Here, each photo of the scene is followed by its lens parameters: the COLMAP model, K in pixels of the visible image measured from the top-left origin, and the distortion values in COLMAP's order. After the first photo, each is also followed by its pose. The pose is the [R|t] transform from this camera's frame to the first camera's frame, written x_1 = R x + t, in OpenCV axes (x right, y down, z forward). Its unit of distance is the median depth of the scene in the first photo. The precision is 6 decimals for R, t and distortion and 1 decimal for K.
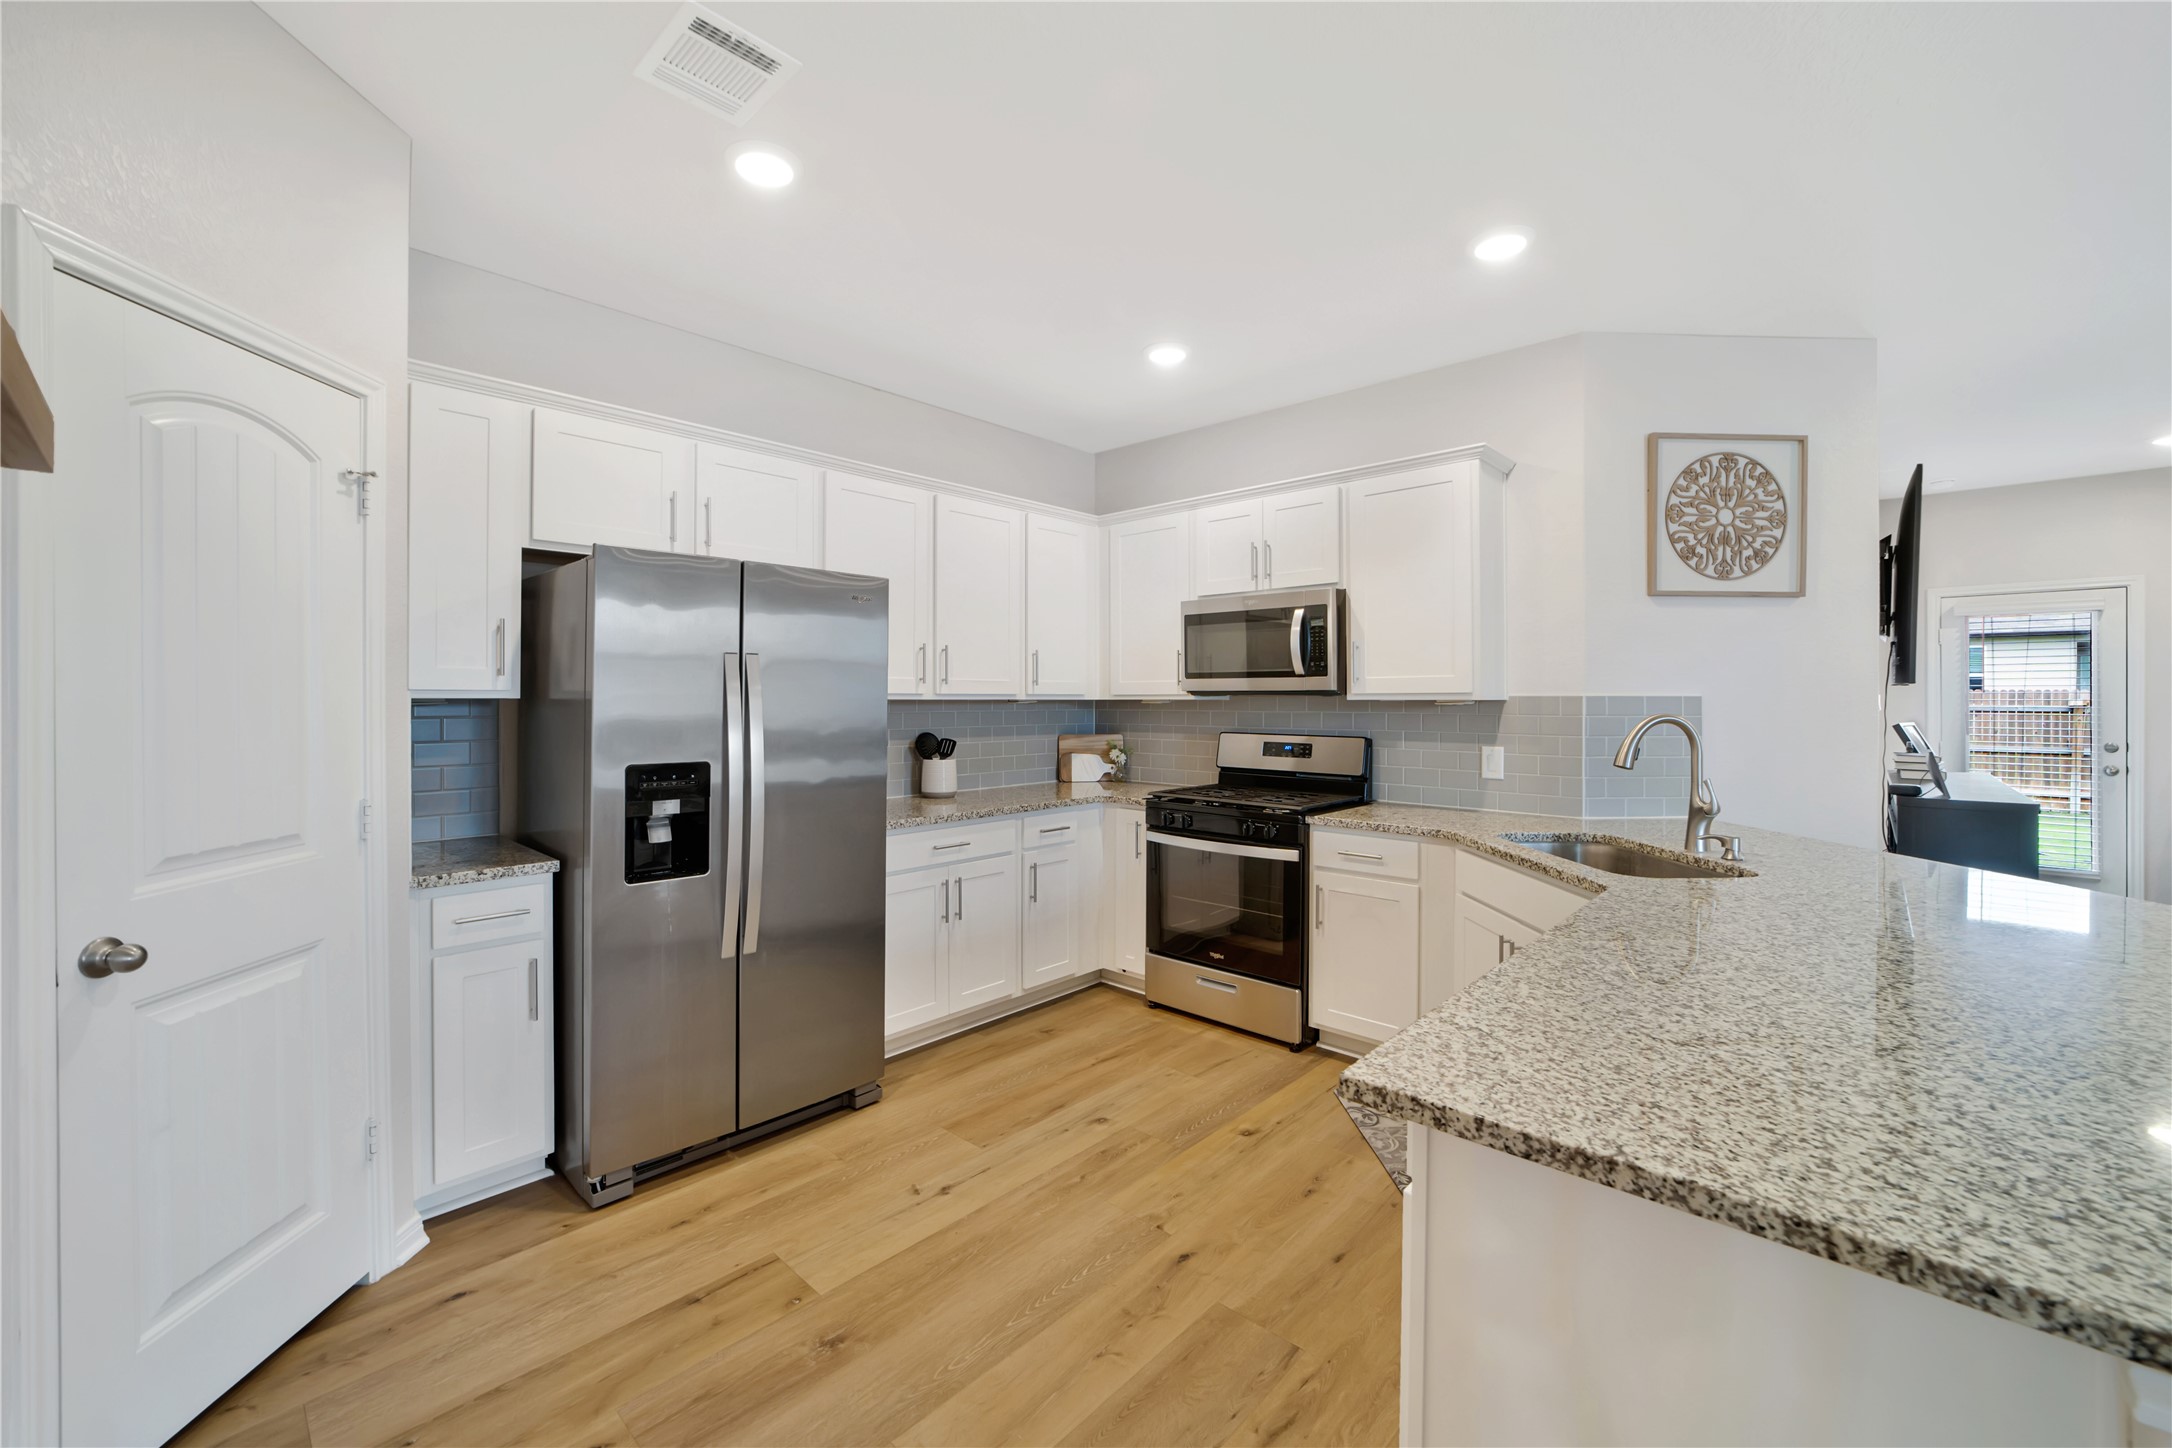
lens RADIAL K [[867.6, 0, 1057.8], [0, 867.6, 687.3], [0, 0, 1]] dist [-0.018750, 0.002699]
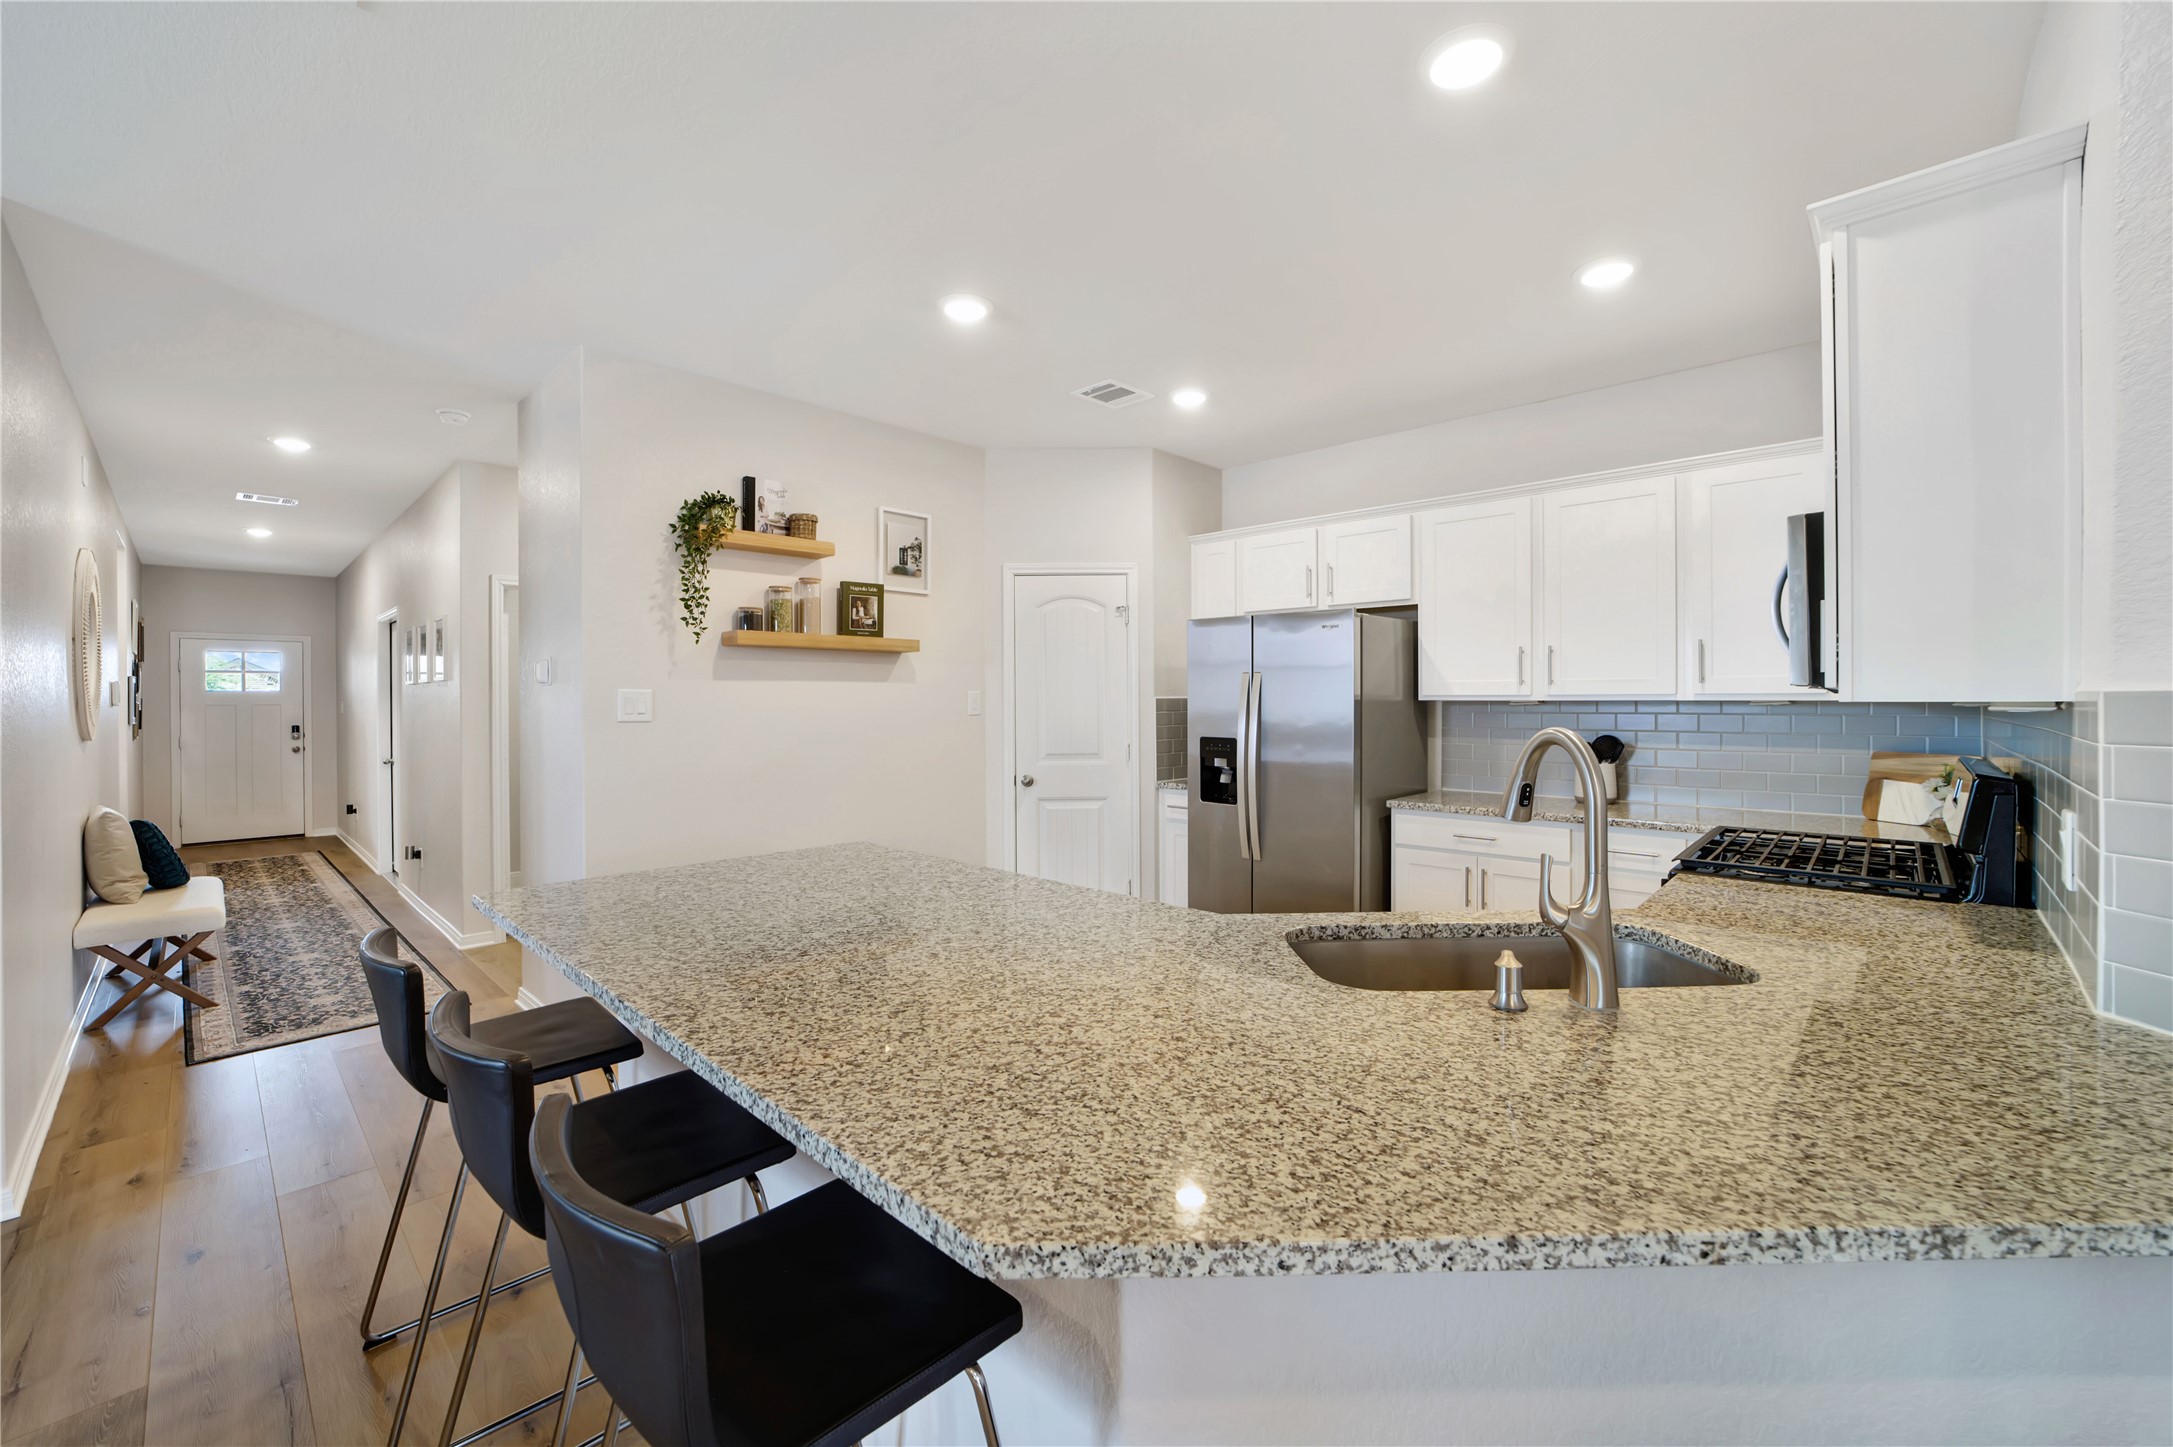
lens RADIAL K [[868.0, 0, 1092.1], [0, 868.0, 700.3], [0, 0, 1]] dist [-0.018750, 0.002699]
pose [[-0.006562, -0.001884, -0.999977, 0.976210], [0.017105, 0.999852, -0.001996, 0.008248], [0.999832, -0.017118, -0.006528, 0.556107]]
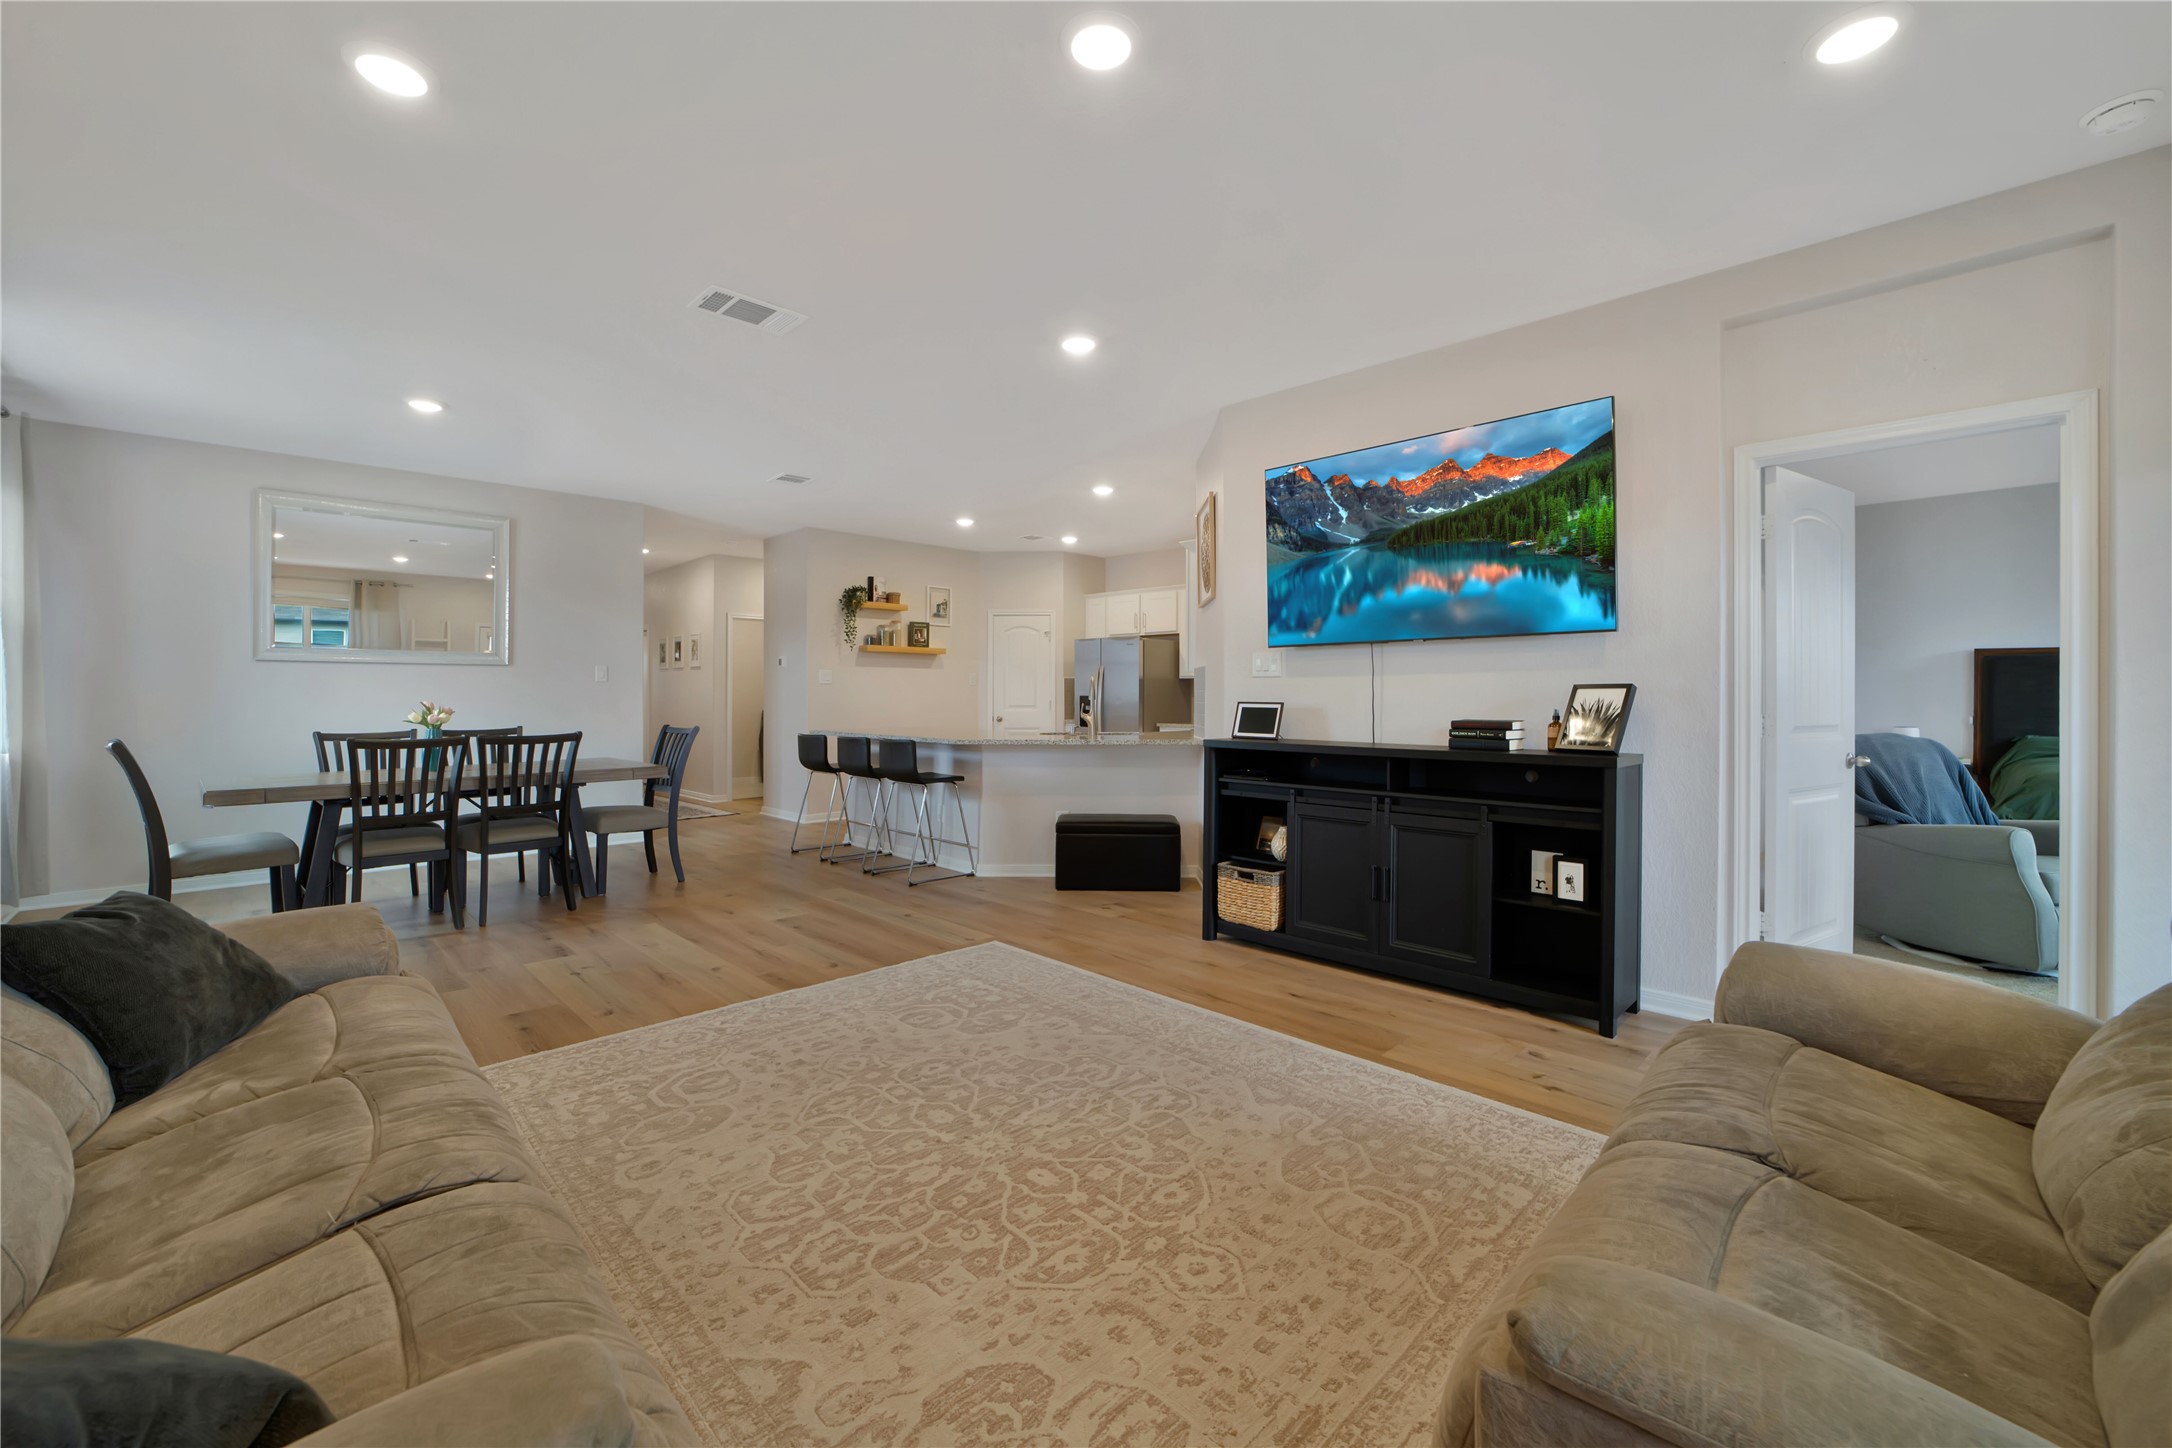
lens RADIAL K [[867.6, 0, 1083.3], [0, 867.6, 717.9], [0, 0, 1]] dist [-0.018750, 0.002699]
pose [[-0.040728, 0.022794, -0.998910, 2.405448], [0.006774, 0.999723, 0.022536, 0.069589], [0.999147, -0.005849, -0.040871, 0.835759]]
